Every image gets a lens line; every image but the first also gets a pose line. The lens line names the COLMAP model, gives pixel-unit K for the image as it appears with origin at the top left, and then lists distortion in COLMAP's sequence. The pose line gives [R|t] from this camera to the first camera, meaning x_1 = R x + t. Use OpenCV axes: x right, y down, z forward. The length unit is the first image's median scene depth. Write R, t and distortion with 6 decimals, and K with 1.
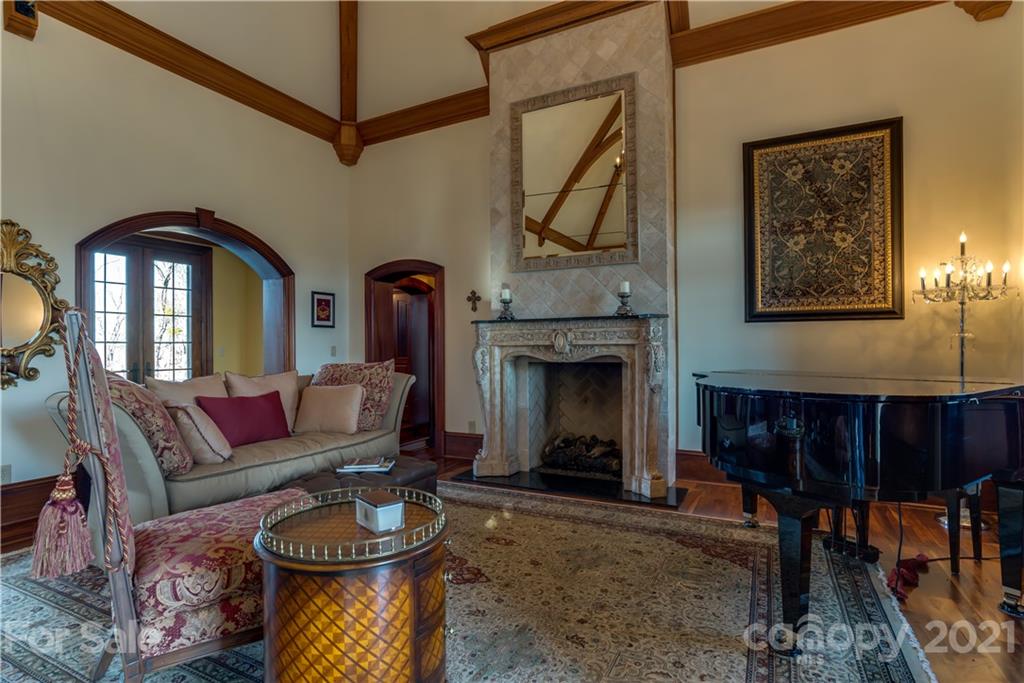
lens RADIAL K [[523.5, 0, 508.3], [0, 523.5, 343.2], [0, 0, 1]] dist [-0.018115, 0.002112]
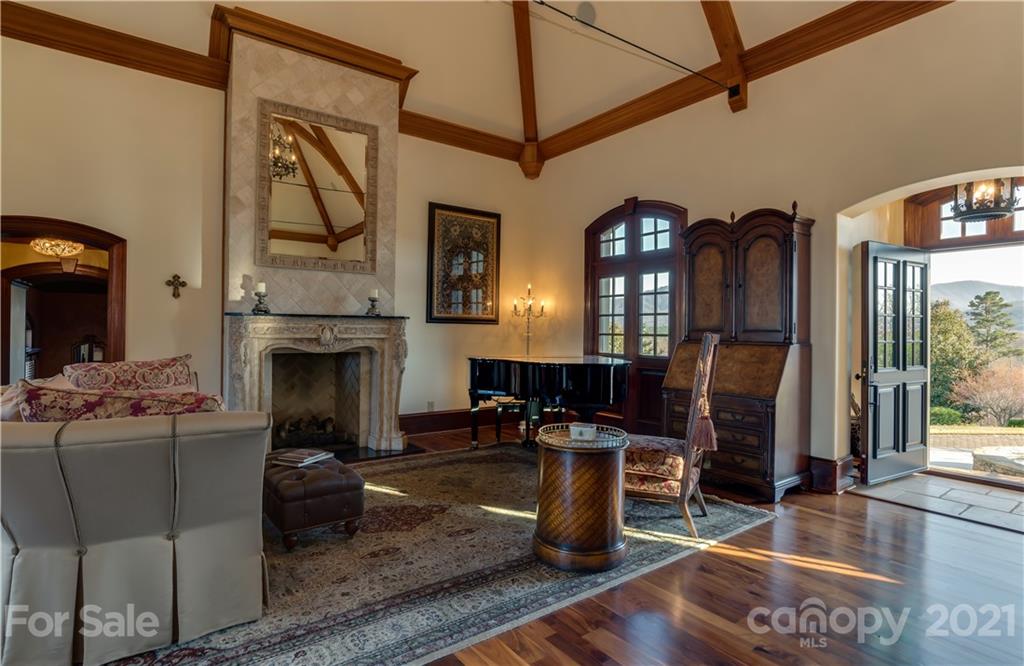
lens RADIAL K [[523.1, 0, 507.5], [0, 523.1, 330.9], [0, 0, 1]] dist [0.003115, 0.000573]
pose [[0.444799, 0.009731, 0.895578, -0.761096], [-0.021533, 0.999768, -0.000168, -0.021189], [-0.895372, -0.019210, 0.444905, 0.127365]]
